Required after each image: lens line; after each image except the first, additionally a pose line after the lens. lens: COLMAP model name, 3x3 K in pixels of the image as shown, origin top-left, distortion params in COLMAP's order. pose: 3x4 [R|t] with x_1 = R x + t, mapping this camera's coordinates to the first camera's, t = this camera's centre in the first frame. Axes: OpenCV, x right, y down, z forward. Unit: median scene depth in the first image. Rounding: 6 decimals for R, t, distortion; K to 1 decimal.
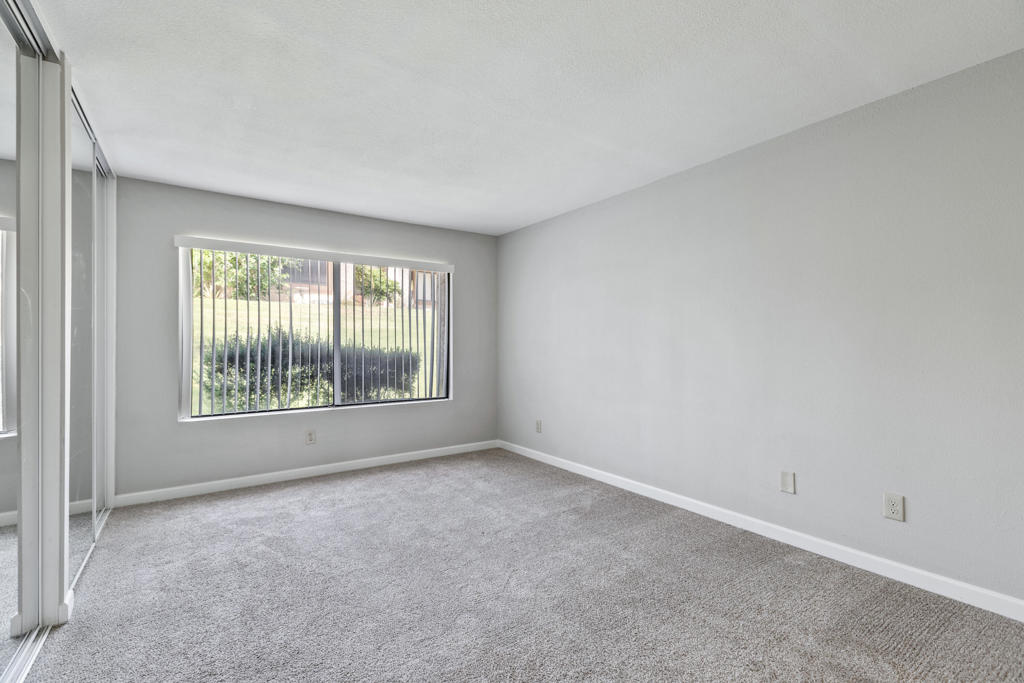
lens RADIAL K [[457.0, 0, 507.7], [0, 457.0, 338.8], [0, 0, 1]] dist [0.000795, -0.000171]
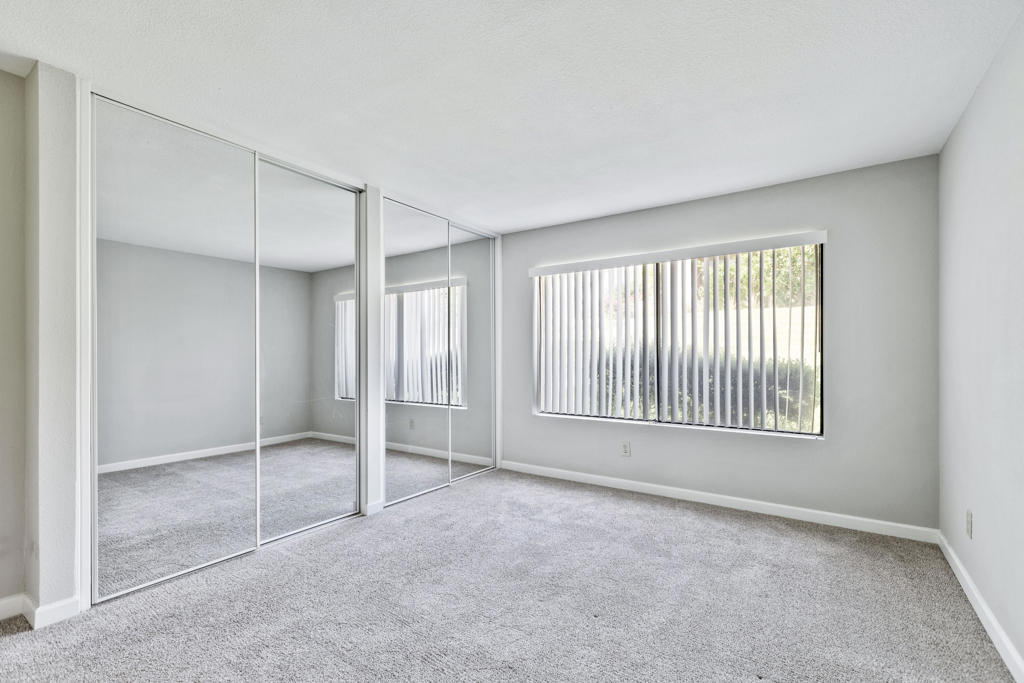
lens RADIAL K [[458.8, 0, 508.9], [0, 458.8, 308.8], [0, 0, 1]] dist [0.000610, -0.000127]
pose [[0.346612, -0.093451, -0.933342, 0.488847], [0.010272, 0.995343, -0.095845, 0.015129], [0.937952, 0.023633, 0.345958, 0.497709]]
